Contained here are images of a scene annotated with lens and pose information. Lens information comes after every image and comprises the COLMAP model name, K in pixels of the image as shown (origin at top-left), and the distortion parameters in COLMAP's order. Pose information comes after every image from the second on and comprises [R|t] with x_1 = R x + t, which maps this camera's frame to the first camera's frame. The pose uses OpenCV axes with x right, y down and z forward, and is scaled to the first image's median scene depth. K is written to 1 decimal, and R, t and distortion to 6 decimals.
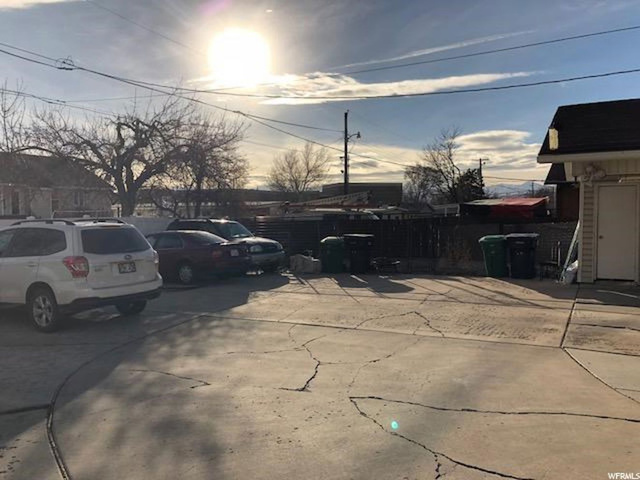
lens RADIAL K [[522.0, 0, 320.7], [0, 522.0, 239.9], [0, 0, 1]] dist [0.058425, -0.013535]
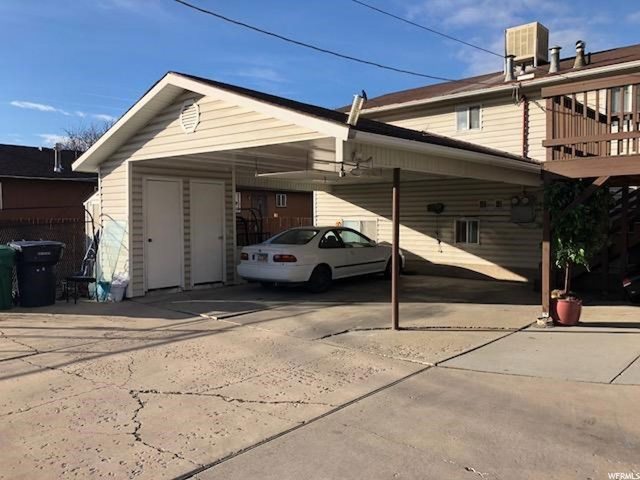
lens RADIAL K [[522.0, 0, 317.4], [0, 522.0, 238.3], [0, 0, 1]] dist [0.058425, -0.013535]
pose [[0.234918, -0.033025, 0.971454, -0.219878], [0.047896, 0.998602, 0.022366, -0.013978], [-0.970834, 0.041275, 0.236171, 0.542938]]
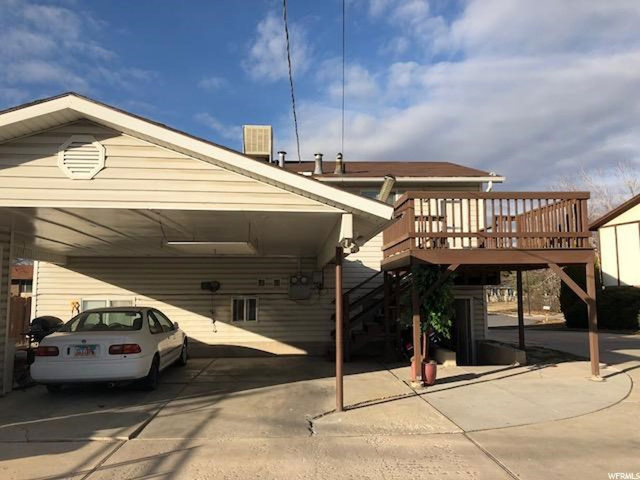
lens RADIAL K [[522.0, 0, 319.3], [0, 522.0, 242.3], [0, 0, 1]] dist [0.058425, -0.013535]
pose [[-0.517736, 0.093596, 0.850406, -0.116183], [0.049818, 0.995609, -0.079247, -0.035594], [-0.854089, 0.001337, -0.520125, 0.953527]]
